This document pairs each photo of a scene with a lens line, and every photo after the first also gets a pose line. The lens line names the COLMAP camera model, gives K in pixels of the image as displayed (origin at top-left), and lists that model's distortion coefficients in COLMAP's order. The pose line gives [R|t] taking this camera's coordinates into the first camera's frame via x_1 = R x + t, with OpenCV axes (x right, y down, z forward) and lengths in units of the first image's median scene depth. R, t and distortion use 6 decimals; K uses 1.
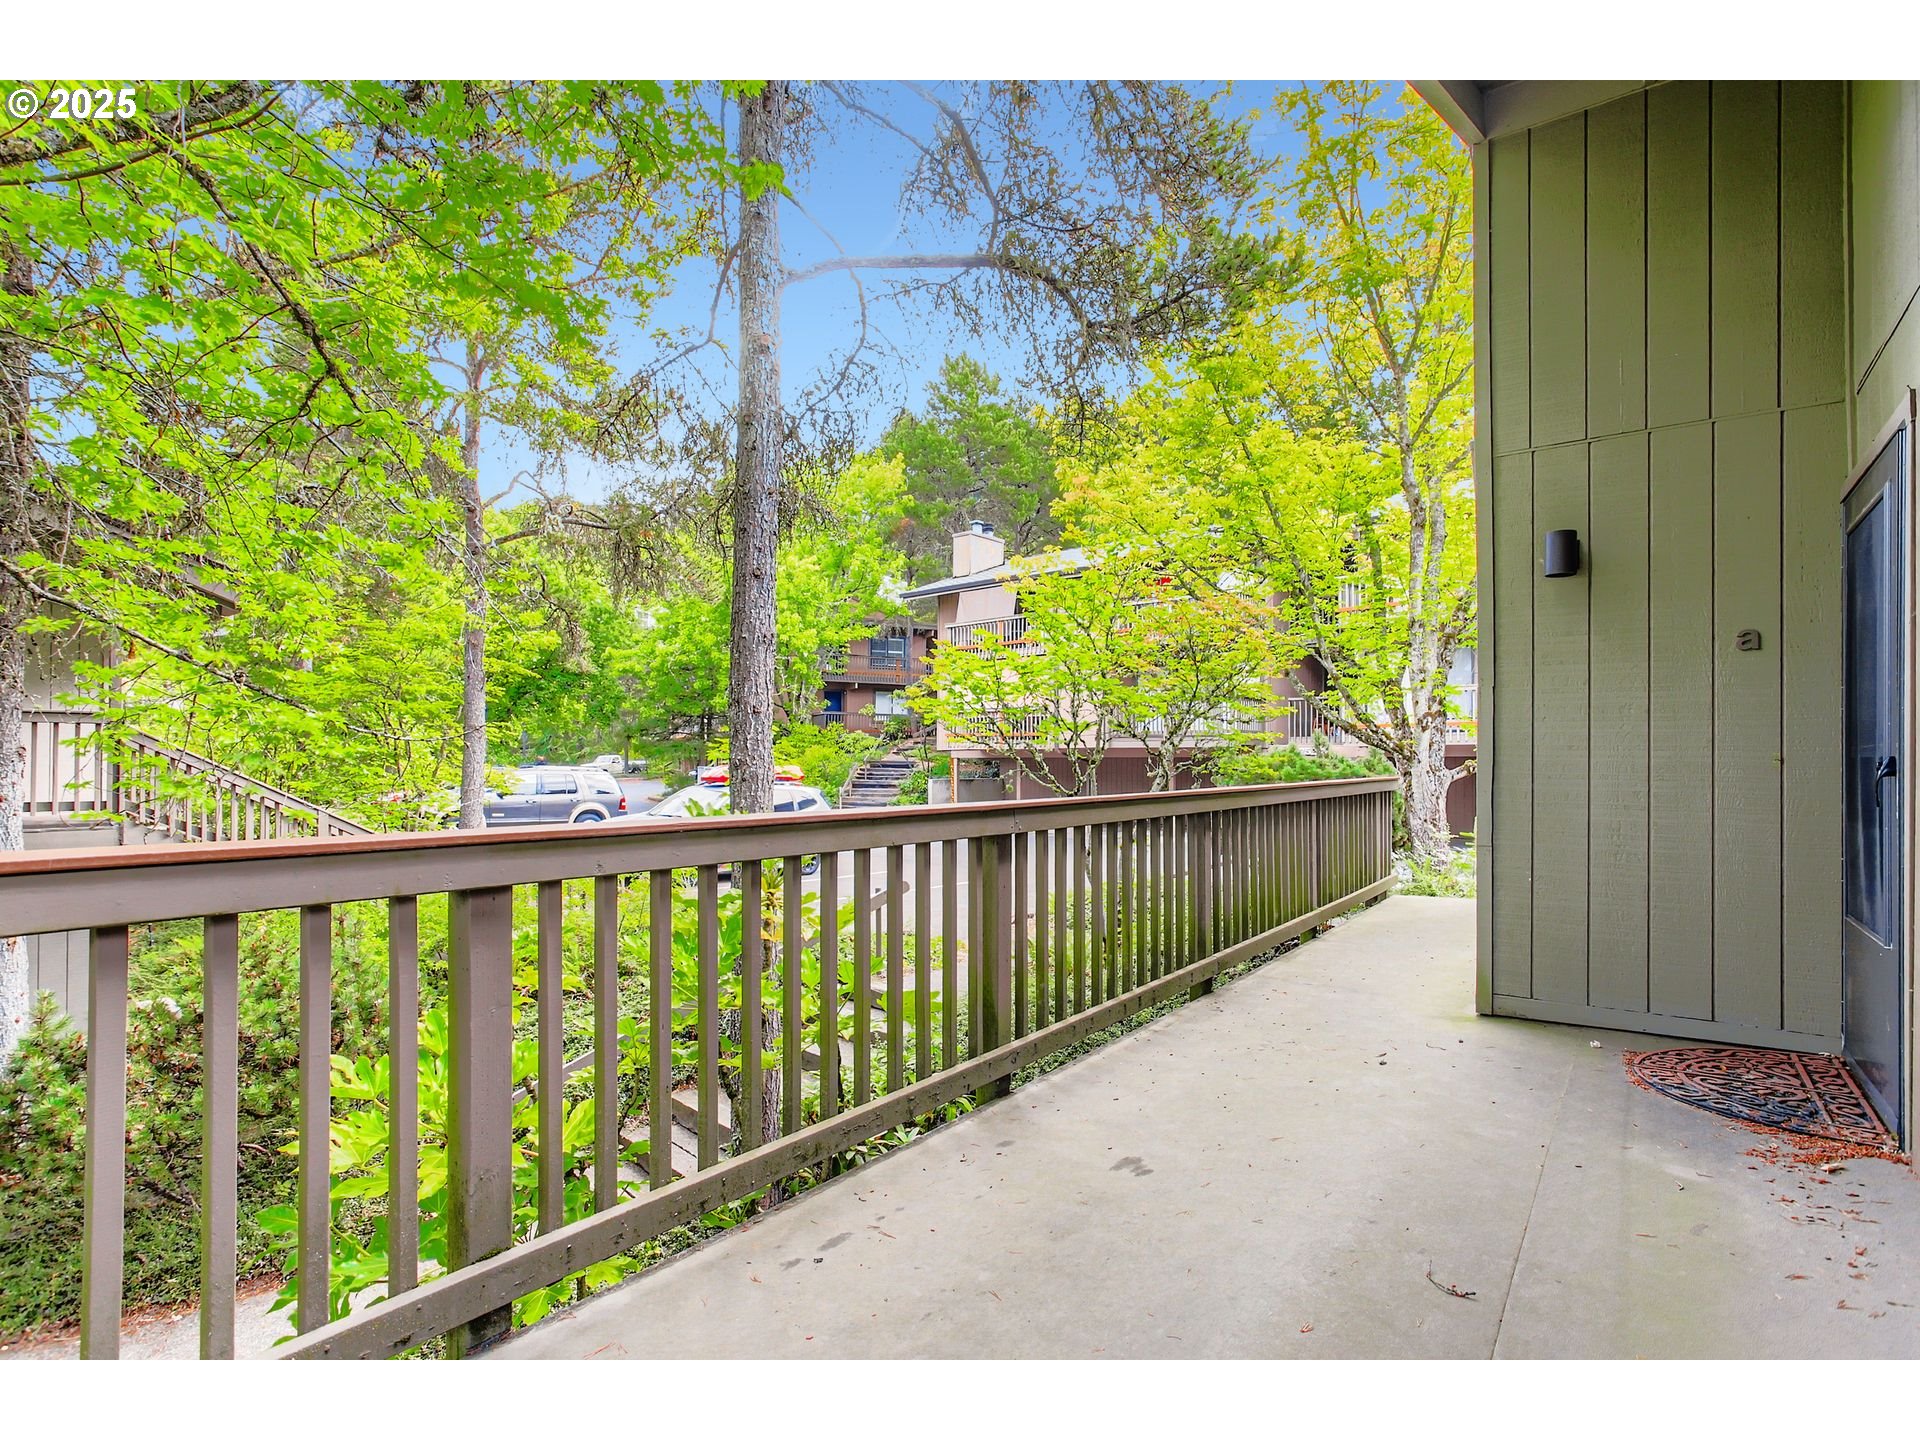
lens RADIAL K [[936.7, 0, 955.4], [0, 936.7, 729.7], [0, 0, 1]] dist [-0.037447, 0.022829]
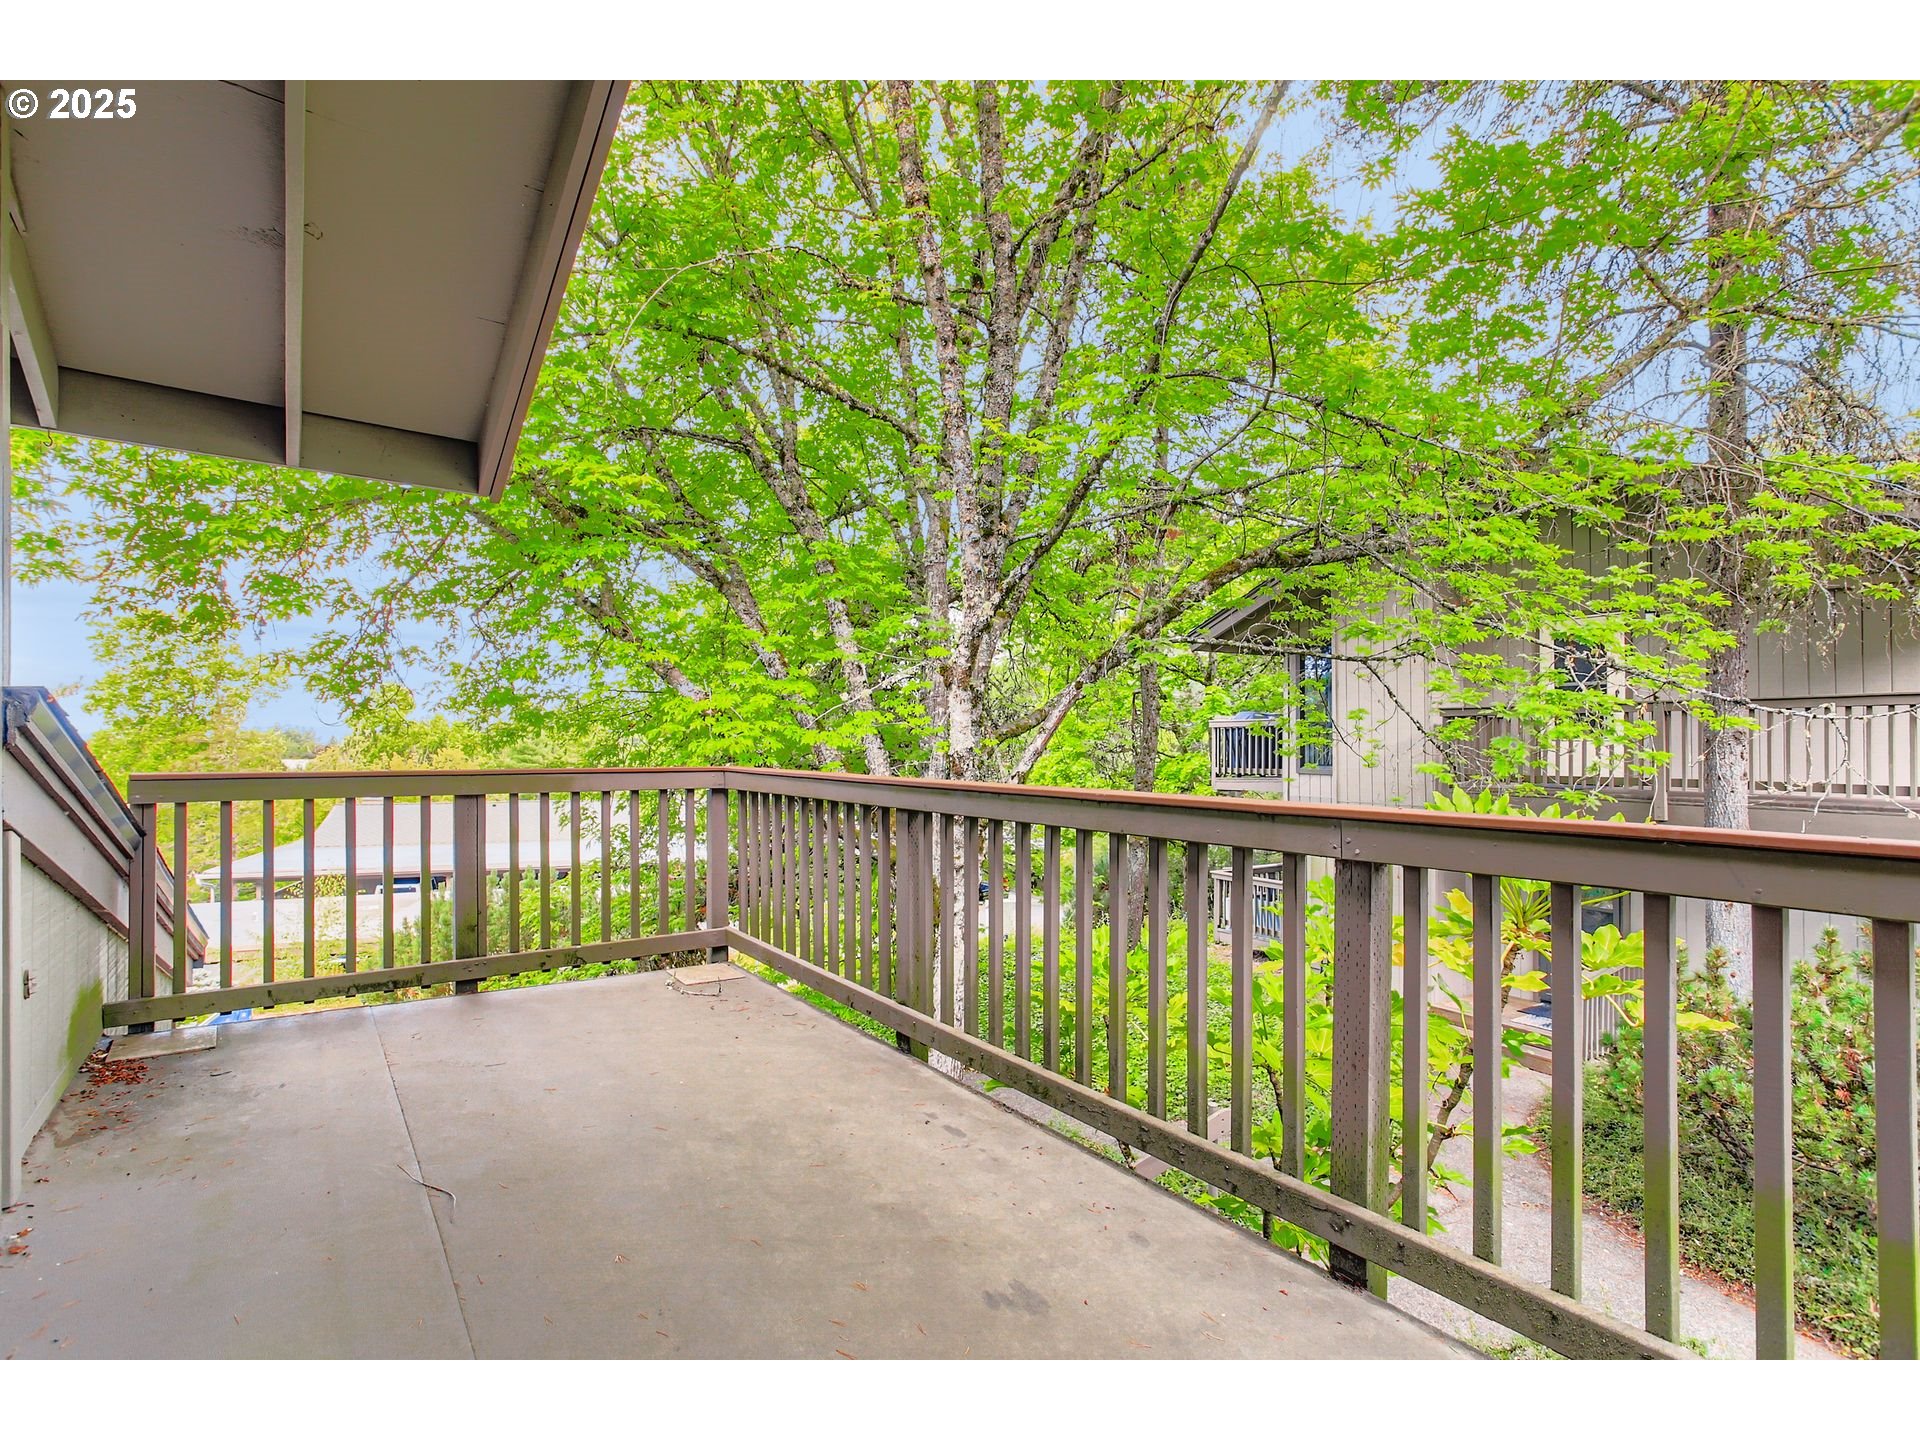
lens RADIAL K [[926.9, 0, 958.8], [0, 926.9, 754.9], [0, 0, 1]] dist [-0.002333, -0.000308]
pose [[-0.311620, 0.008876, -0.950165, 0.836928], [0.033727, 0.999430, -0.001725, 0.041000], [0.949608, -0.032583, -0.311742, 1.115261]]
